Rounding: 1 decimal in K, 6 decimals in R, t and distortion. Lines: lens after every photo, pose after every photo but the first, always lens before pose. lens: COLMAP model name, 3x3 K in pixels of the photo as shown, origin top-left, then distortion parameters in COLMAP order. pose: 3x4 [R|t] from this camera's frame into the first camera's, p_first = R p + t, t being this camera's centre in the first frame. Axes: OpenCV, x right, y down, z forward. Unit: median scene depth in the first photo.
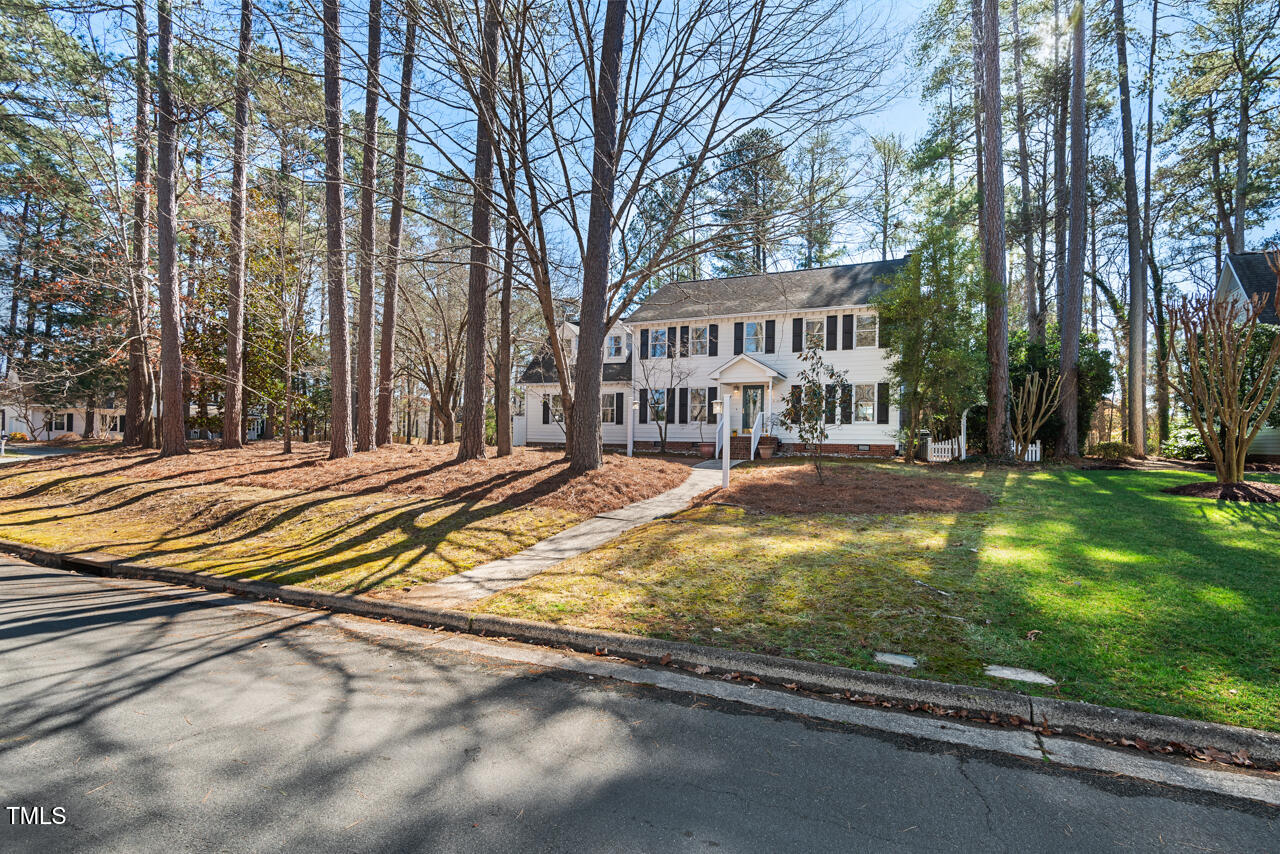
lens RADIAL K [[591.4, 0, 640.0], [0, 591.4, 427.0], [0, 0, 1]] dist [-0.000412, -0.000041]
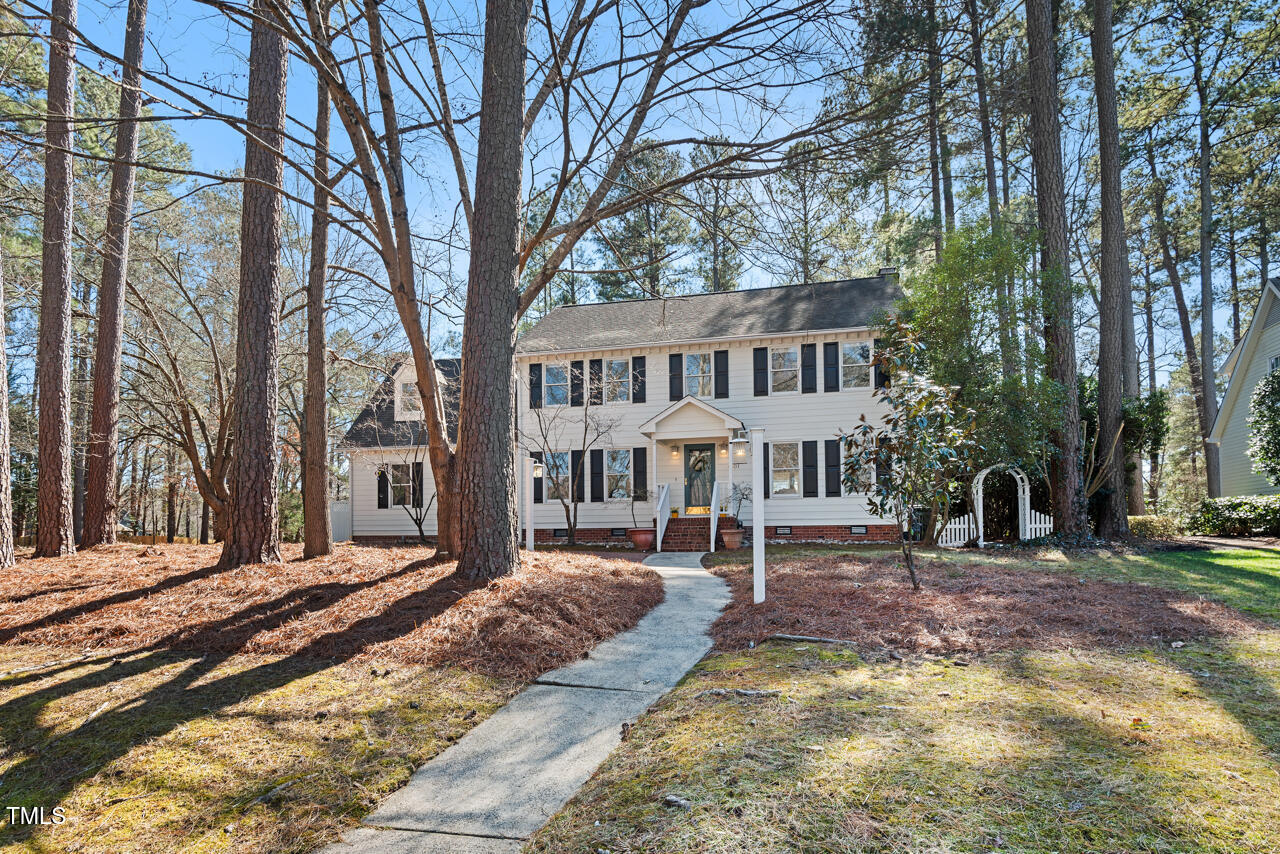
lens RADIAL K [[736.2, 0, 639.3], [0, 736.2, 497.0], [0, 0, 1]] dist [0.002182, -0.000101]
pose [[0.982126, -0.017376, 0.187420, -0.040450], [0.022303, 0.999458, -0.024215, 0.010893], [-0.186897, 0.027962, 0.981981, 0.173521]]
